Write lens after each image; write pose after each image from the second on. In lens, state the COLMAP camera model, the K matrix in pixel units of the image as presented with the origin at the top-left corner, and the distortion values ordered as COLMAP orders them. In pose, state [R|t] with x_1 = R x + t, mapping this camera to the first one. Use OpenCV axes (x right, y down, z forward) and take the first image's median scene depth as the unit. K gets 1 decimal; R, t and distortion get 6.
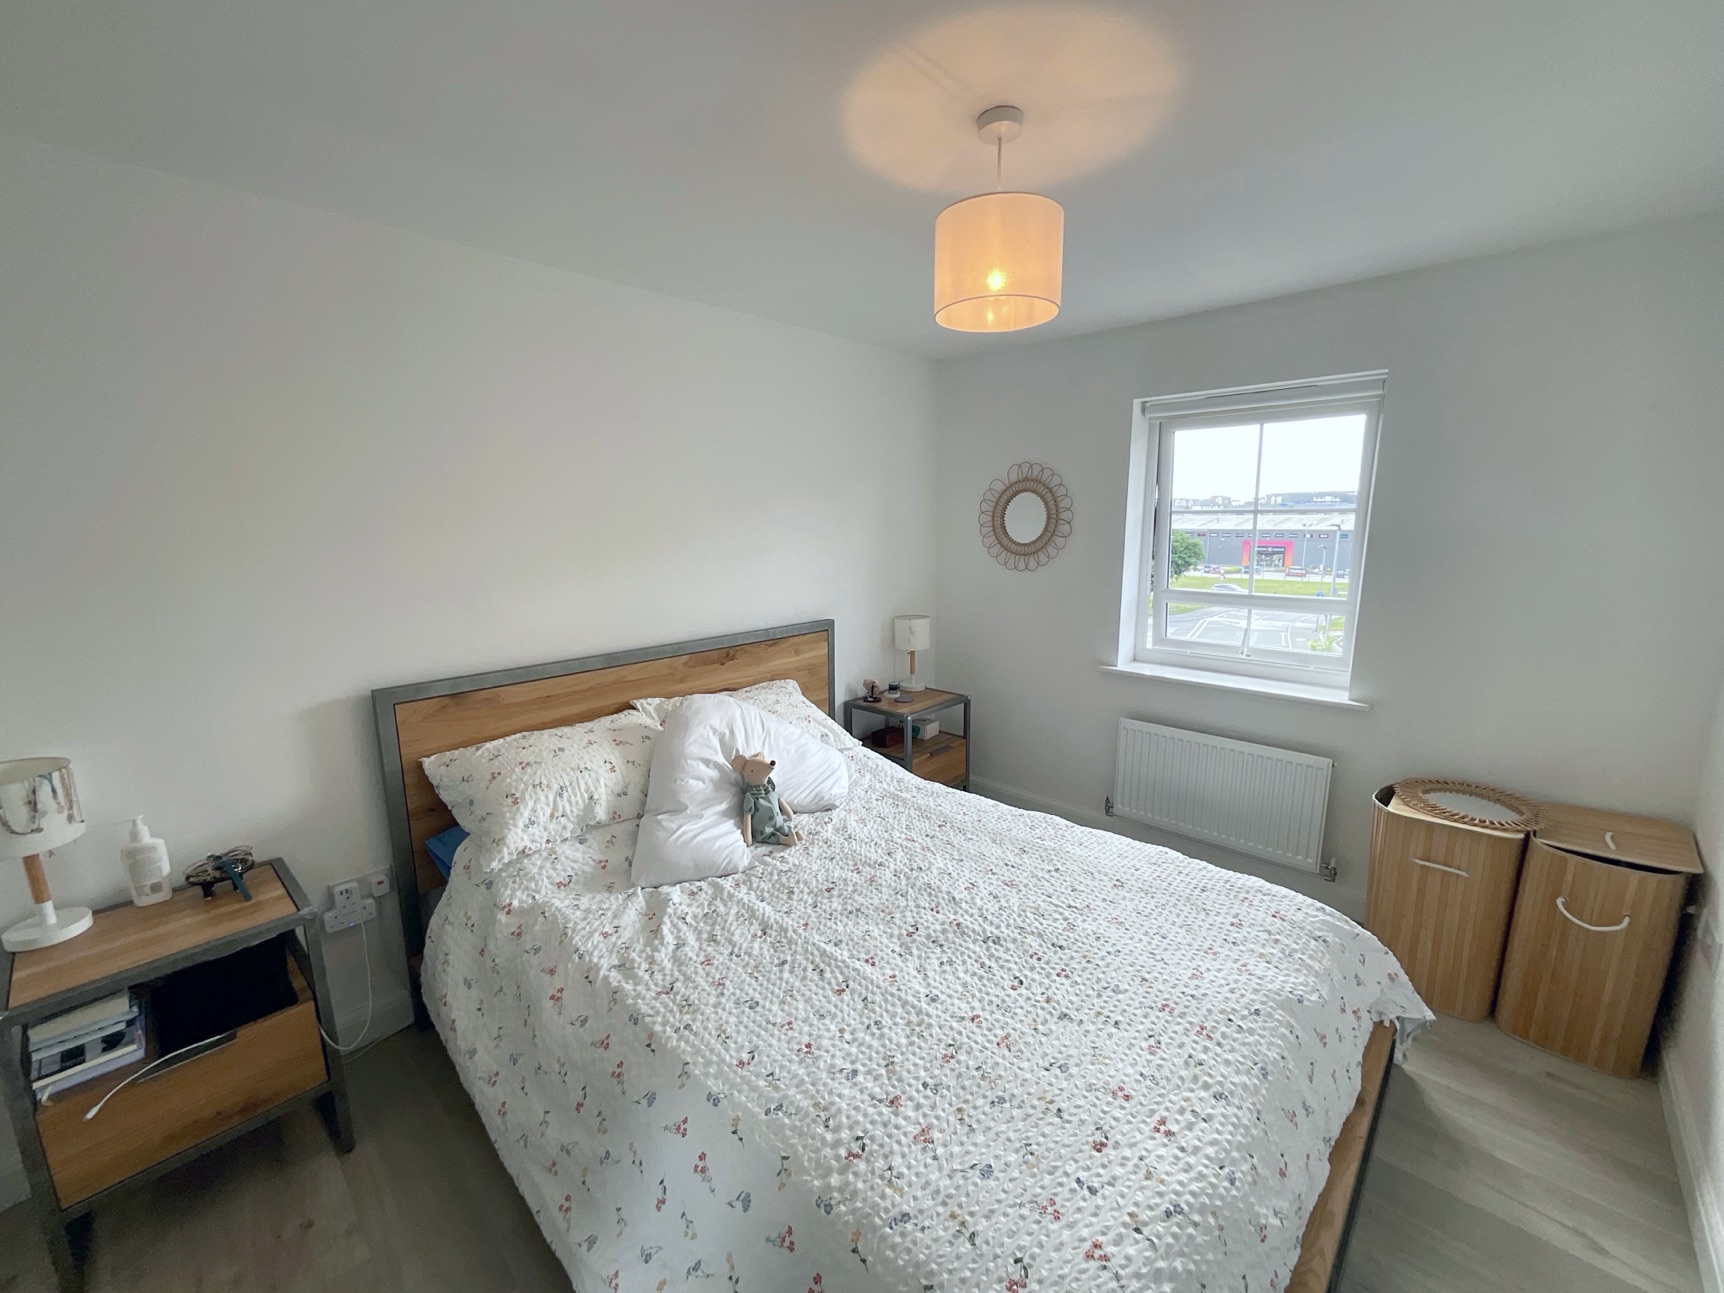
lens RADIAL K [[699.9, 0, 861.8], [0, 699.9, 644.4], [0, 0, 1]] dist [-0.002558, 0.000609]
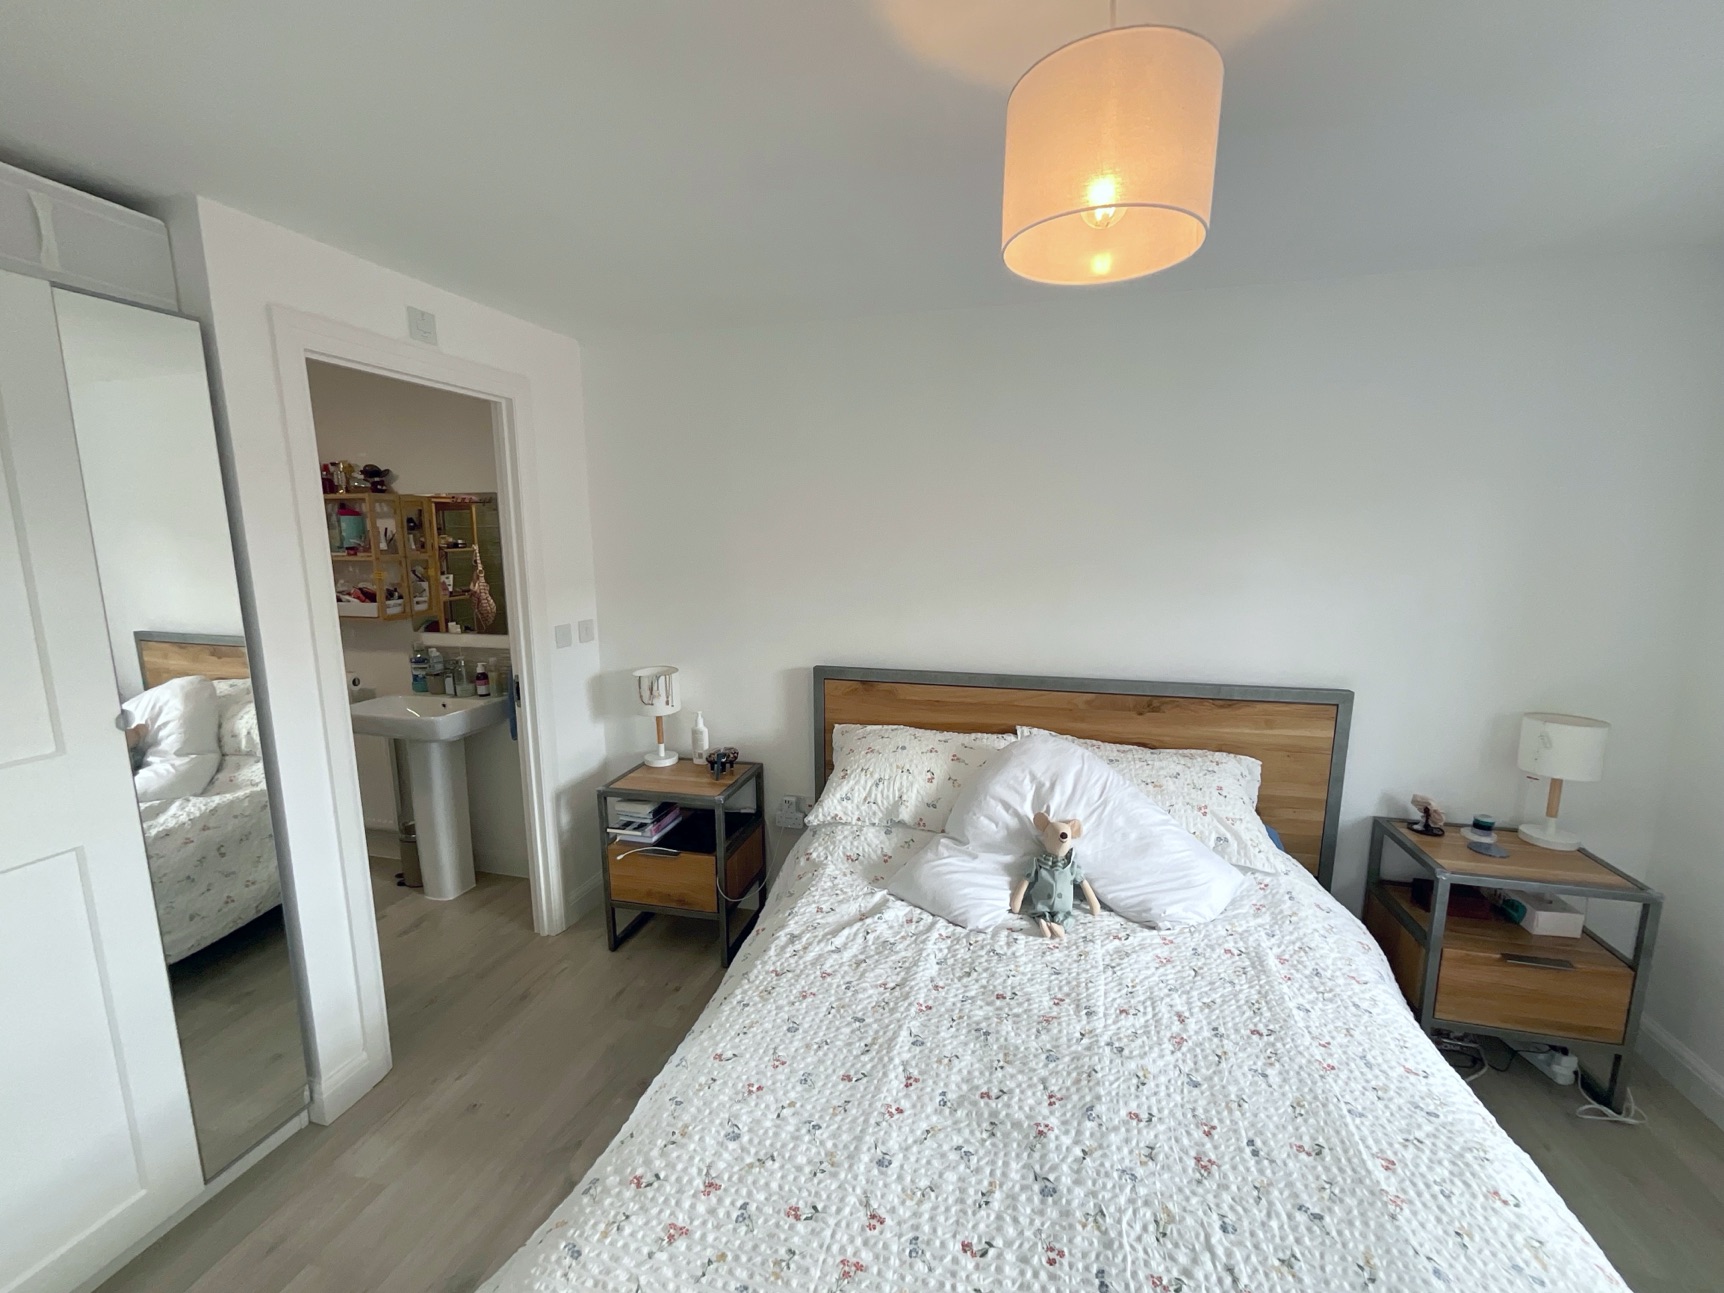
lens RADIAL K [[701.7, 0, 862.8], [0, 701.7, 640.6], [0, 0, 1]] dist [-0.013148, 0.012398]
pose [[0.482259, 0.142145, -0.864419, 0.498745], [-0.160784, 0.984348, 0.072165, -0.092101], [0.861147, 0.104182, 0.497565, 0.379091]]
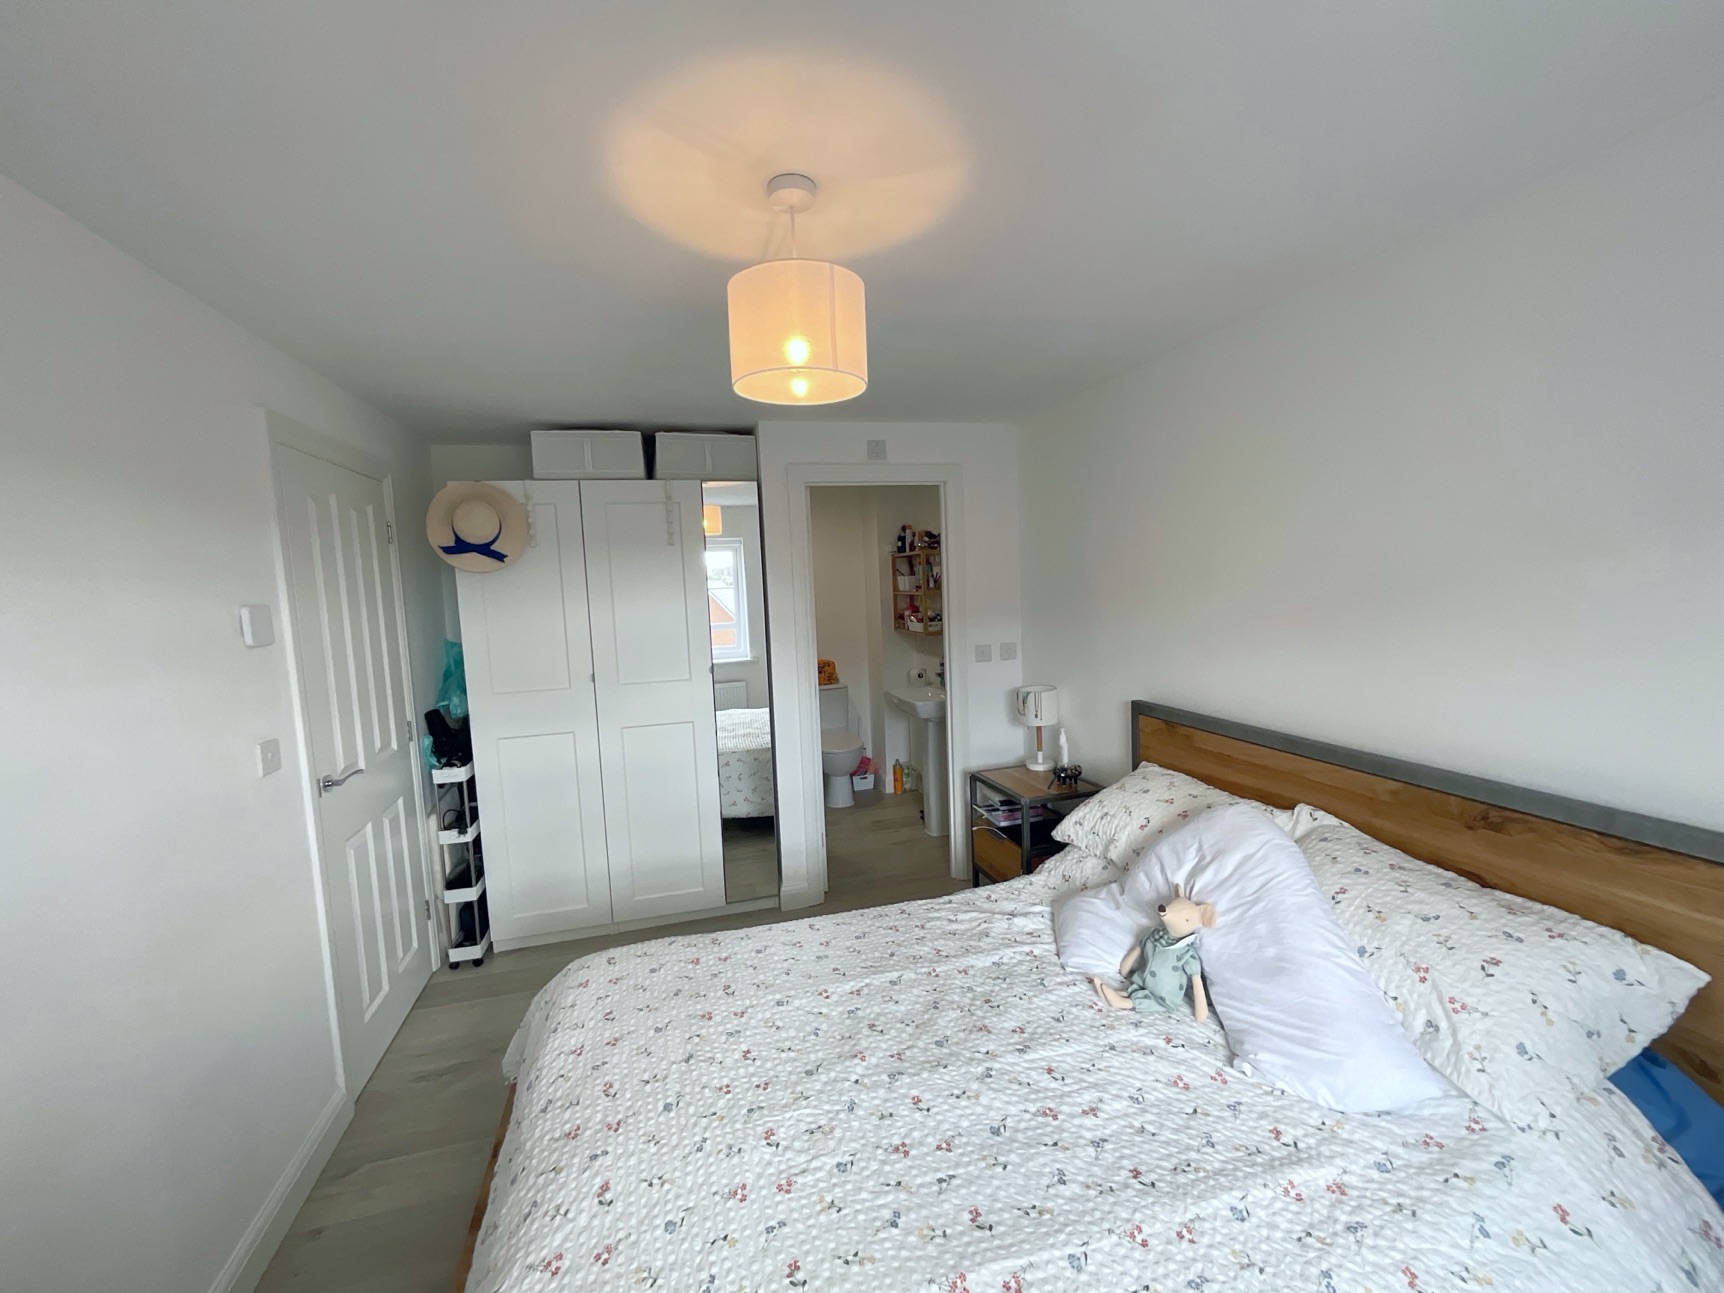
lens RADIAL K [[699.9, 0, 861.8], [0, 699.9, 644.4], [0, 0, 1]] dist [-0.002558, 0.000609]
pose [[-0.503627, 0.109909, -0.856901, 0.704451], [-0.110384, 0.975558, 0.190005, -0.231671], [0.856840, 0.190280, -0.479185, 1.130742]]
